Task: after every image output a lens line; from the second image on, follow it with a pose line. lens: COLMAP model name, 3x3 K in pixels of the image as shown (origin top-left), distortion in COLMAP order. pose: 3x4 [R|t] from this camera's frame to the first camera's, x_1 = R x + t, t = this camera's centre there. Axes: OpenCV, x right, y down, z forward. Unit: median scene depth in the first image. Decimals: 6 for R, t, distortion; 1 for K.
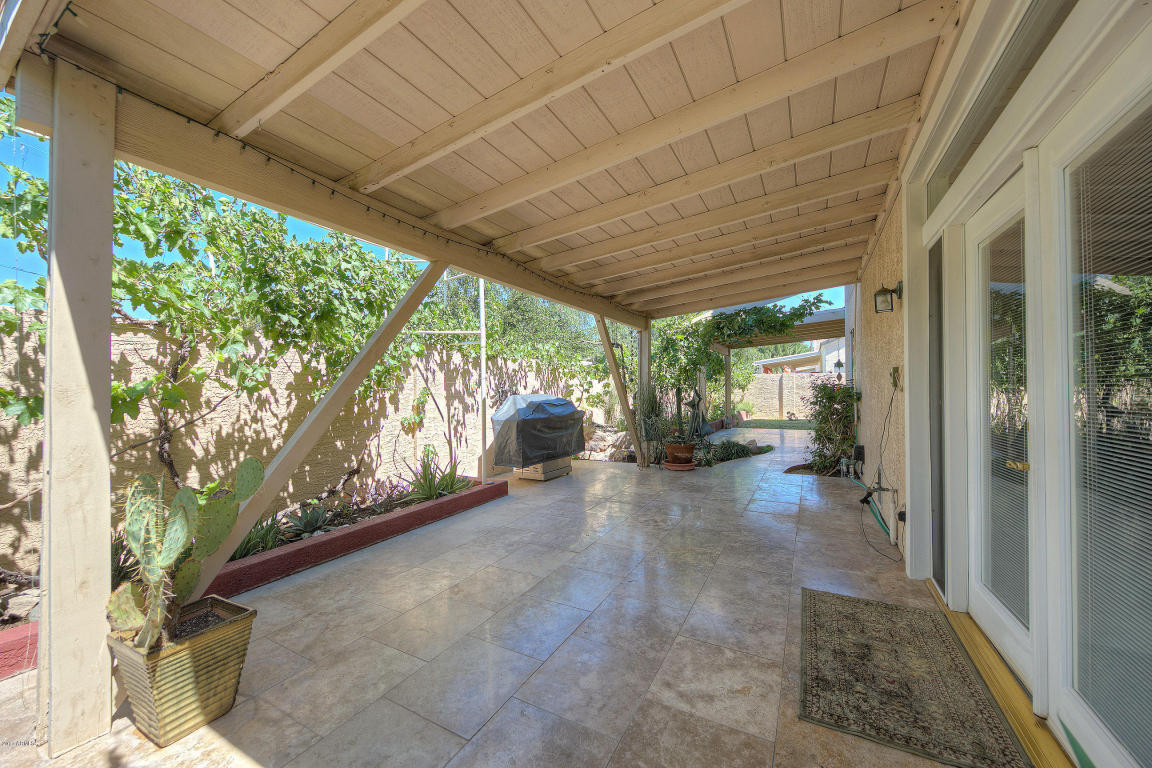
lens RADIAL K [[420.0, 0, 575.3], [0, 420.0, 384.1], [0, 0, 1]] dist [0.003745, -0.000828]
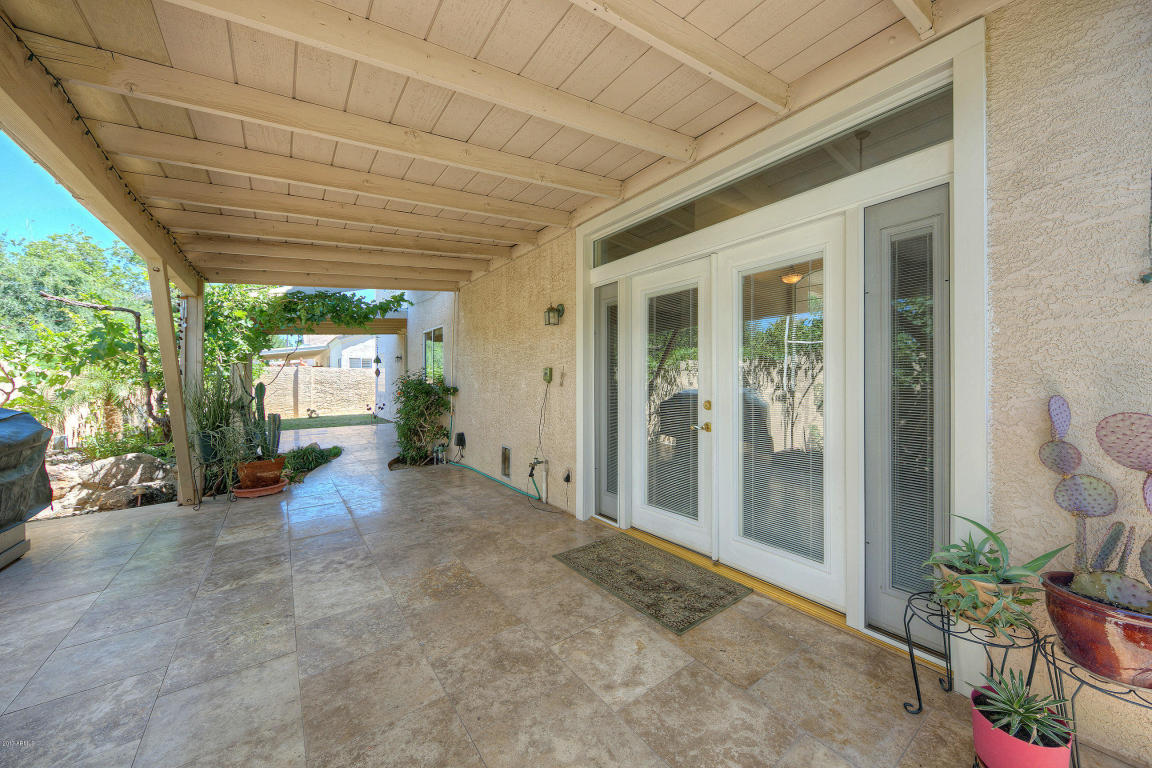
lens RADIAL K [[420.0, 0, 580.2], [0, 420.0, 382.3], [0, 0, 1]] dist [0.003745, -0.000828]
pose [[0.407662, -0.000397, 0.913133, -0.405350], [-0.006751, 0.999971, 0.003449, 0.000090], [-0.913108, -0.007570, 0.407647, 0.383684]]
